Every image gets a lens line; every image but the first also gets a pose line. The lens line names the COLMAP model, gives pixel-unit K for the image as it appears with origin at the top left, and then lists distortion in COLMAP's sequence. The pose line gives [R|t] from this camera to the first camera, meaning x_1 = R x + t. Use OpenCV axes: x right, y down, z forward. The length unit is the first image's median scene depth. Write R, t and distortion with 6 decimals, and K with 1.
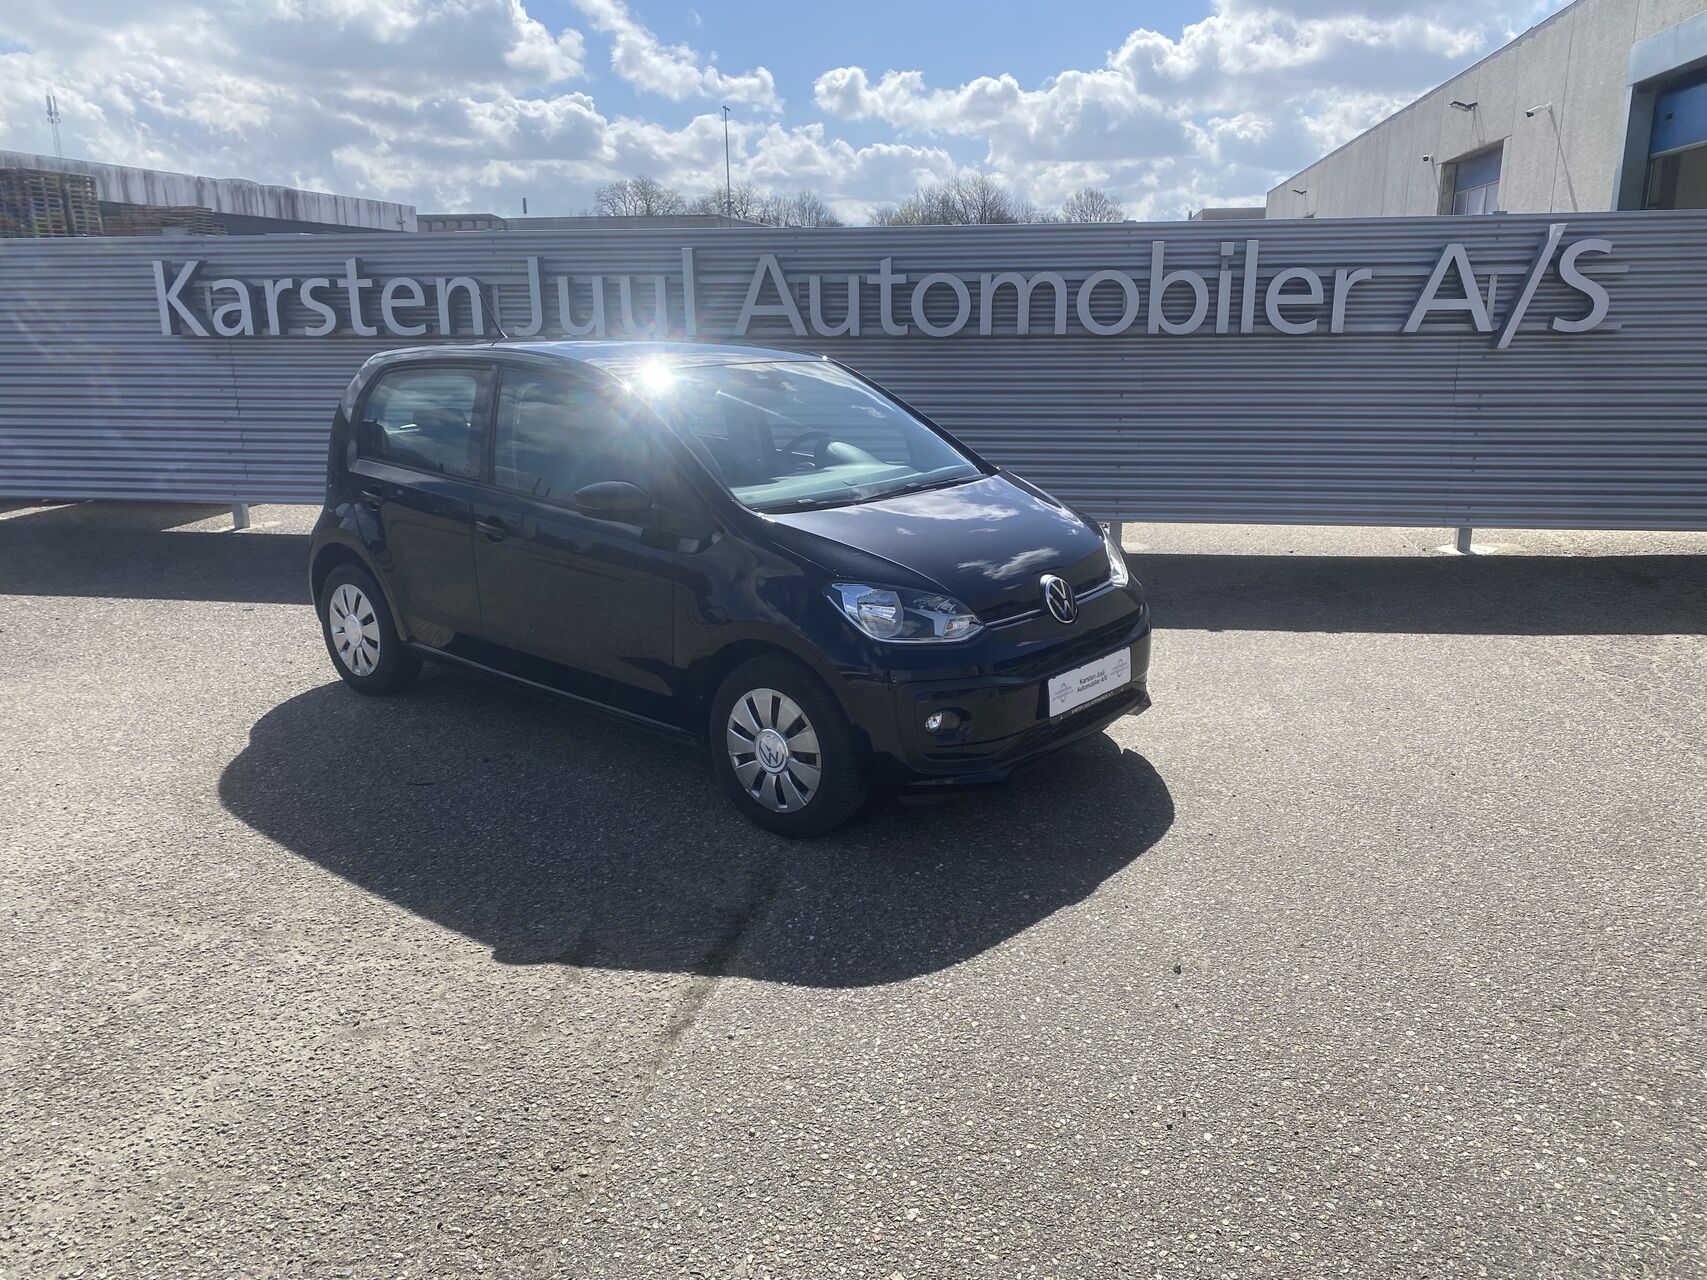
lens RADIAL K [[1309.4, 0, 861.6], [0, 1309.4, 636.6], [0, 0, 1]] dist [0.027168, -0.027215]
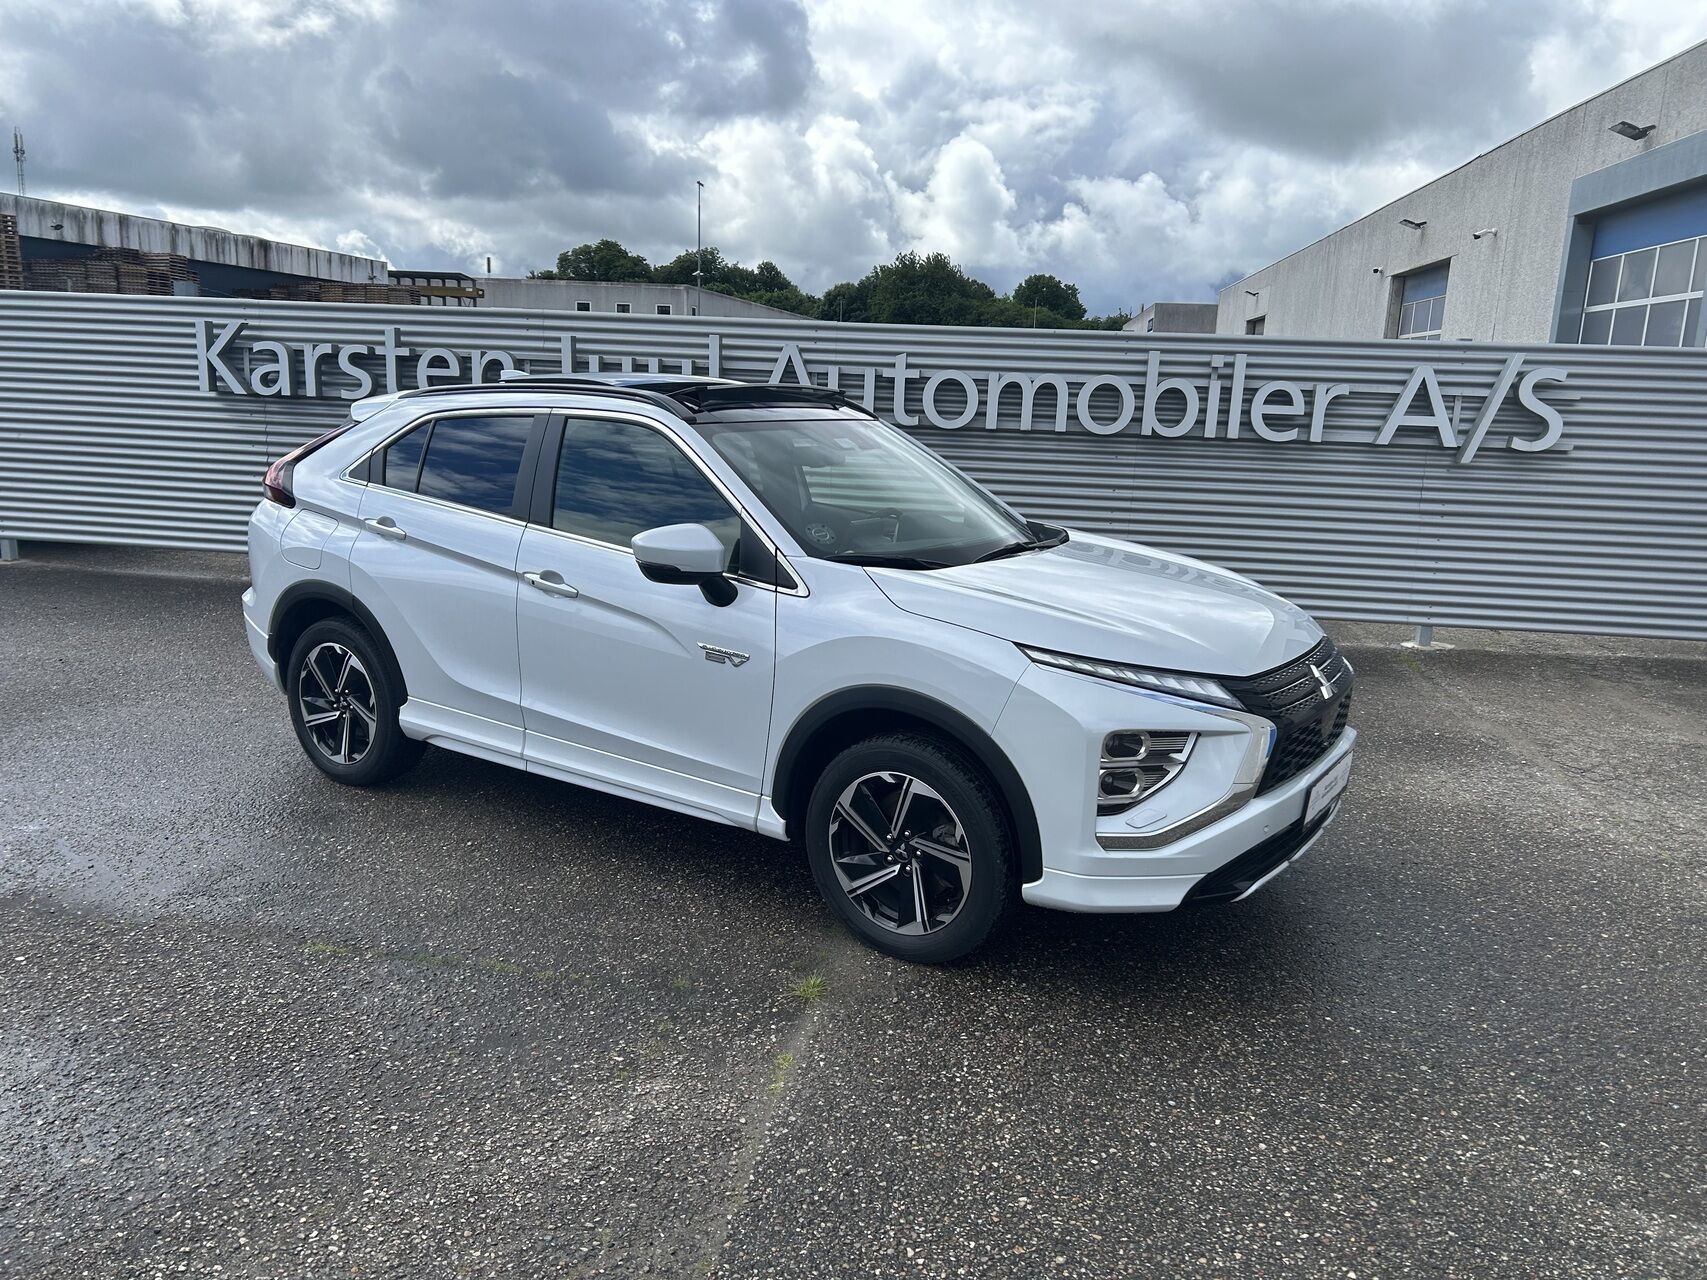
lens RADIAL K [[1298.4, 0, 855.0], [0, 1298.4, 649.3], [0, 0, 1]] dist [0.047751, -0.057044]
pose [[0.998526, 0.038792, 0.037972, -0.049607], [-0.037157, 0.998390, -0.042854, 0.000403], [-0.039574, 0.041380, 0.998359, -0.051670]]
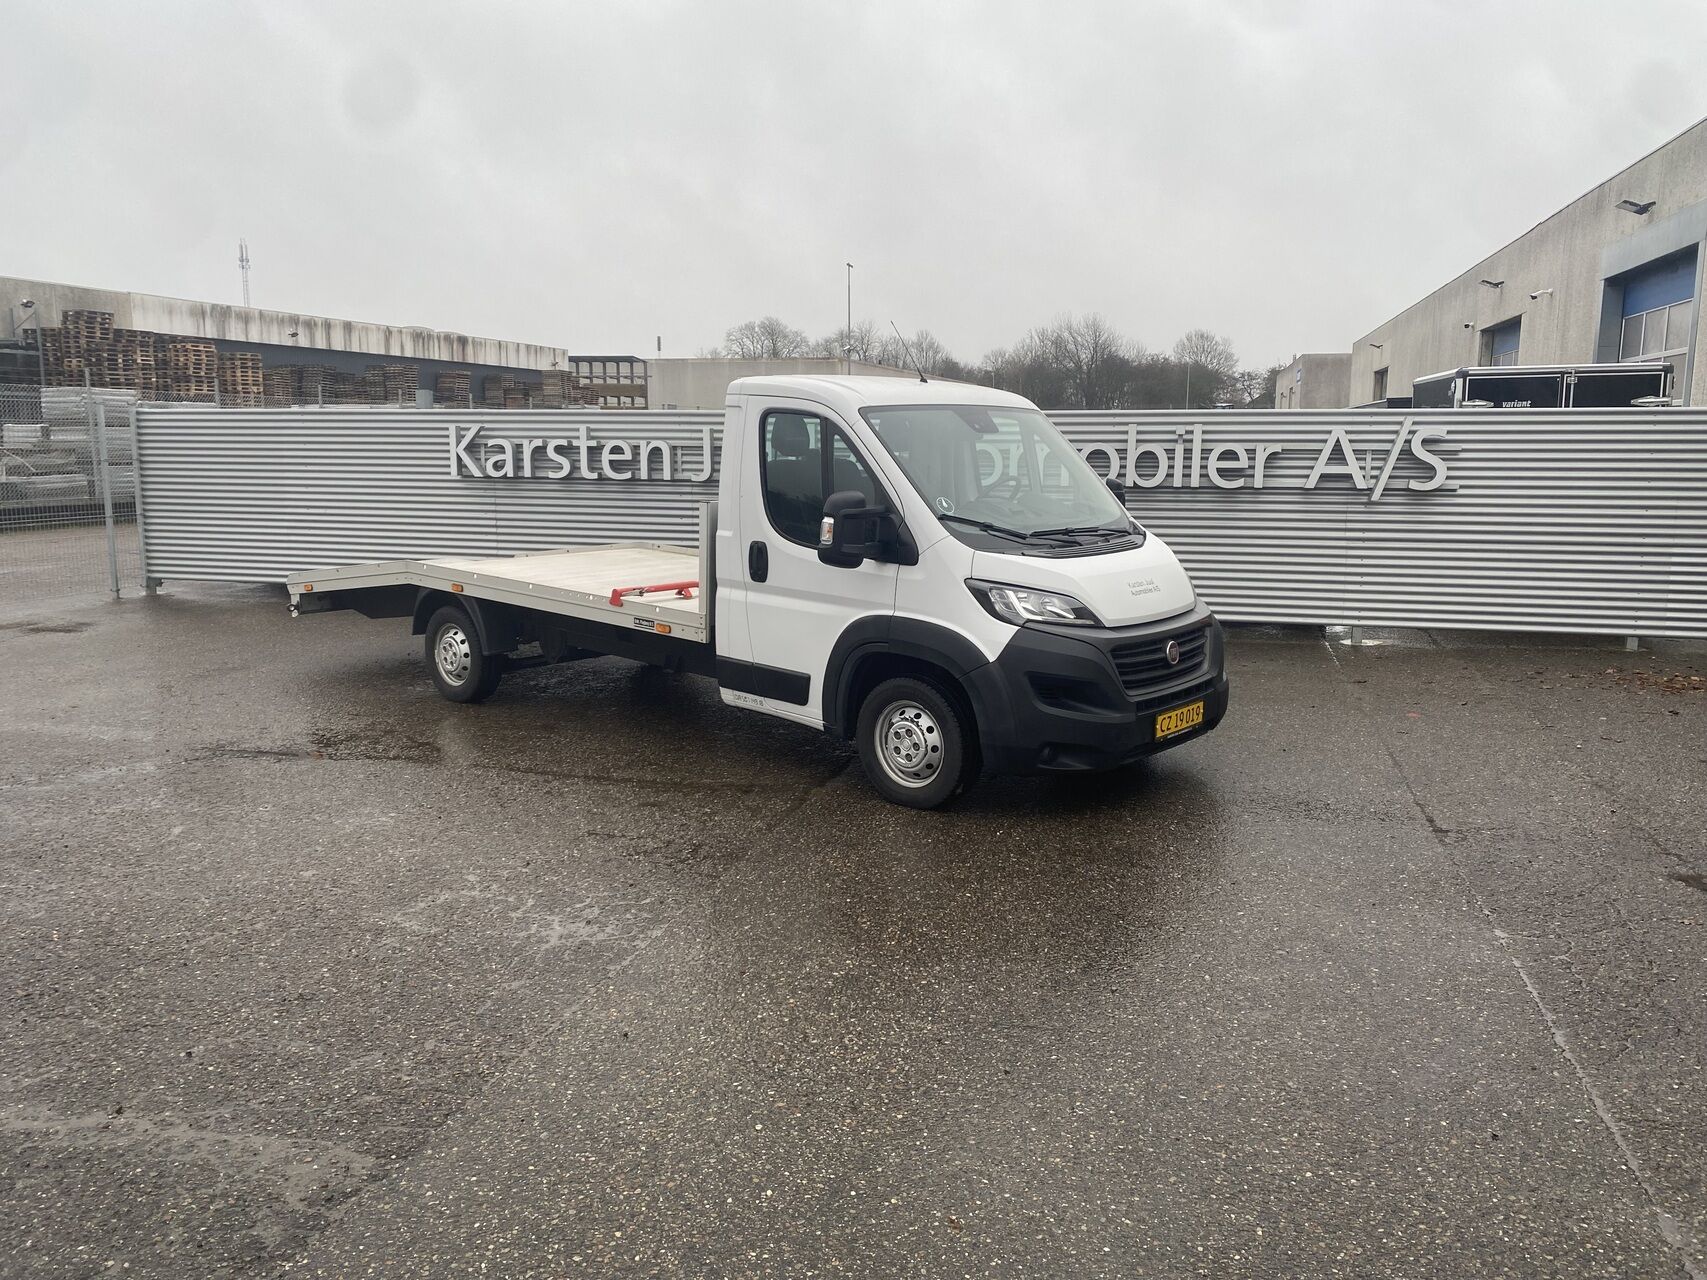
lens RADIAL K [[1307.9, 0, 848.3], [0, 1307.9, 630.8], [0, 0, 1]] dist [0.133432, -0.380461]
pose [[0.995202, 0.025411, -0.094485, 0.053612], [-0.034762, 0.994512, -0.098679, 0.078301], [0.091459, 0.101490, 0.990624, -0.429679]]
